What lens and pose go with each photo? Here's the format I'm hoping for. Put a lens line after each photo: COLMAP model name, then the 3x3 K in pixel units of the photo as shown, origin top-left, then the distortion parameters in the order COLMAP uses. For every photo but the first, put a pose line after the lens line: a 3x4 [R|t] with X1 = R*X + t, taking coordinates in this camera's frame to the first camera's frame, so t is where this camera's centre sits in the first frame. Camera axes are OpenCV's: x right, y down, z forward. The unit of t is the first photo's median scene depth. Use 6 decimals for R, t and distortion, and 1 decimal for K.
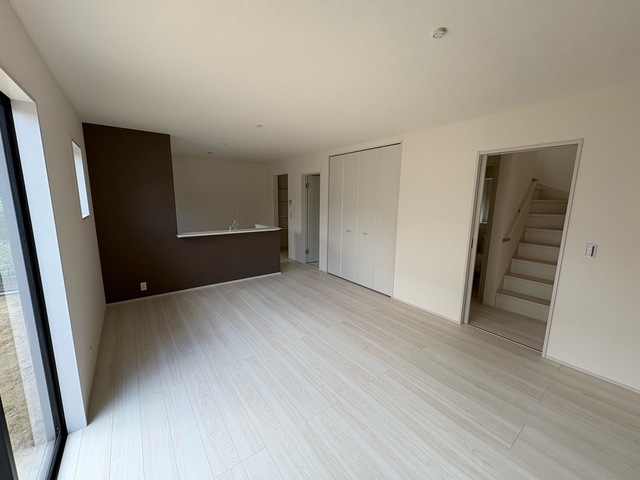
lens RADIAL K [[253.5, 0, 320.4], [0, 253.5, 238.1], [0, 0, 1]] dist [-0.000030, -0.000507]
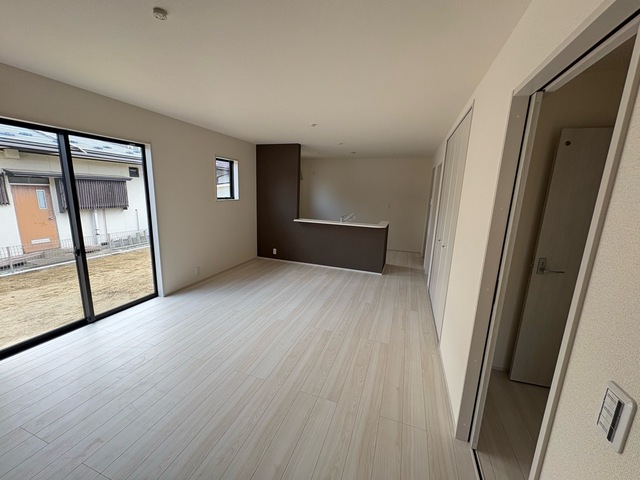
lens RADIAL K [[253.5, 0, 317.9], [0, 253.5, 238.8], [0, 0, 1]] dist [-0.000030, -0.000507]
pose [[0.549533, 0.163047, -0.819408, 0.611764], [-0.160157, 0.983141, 0.088218, -0.049484], [0.819978, 0.082755, 0.566382, 0.356211]]
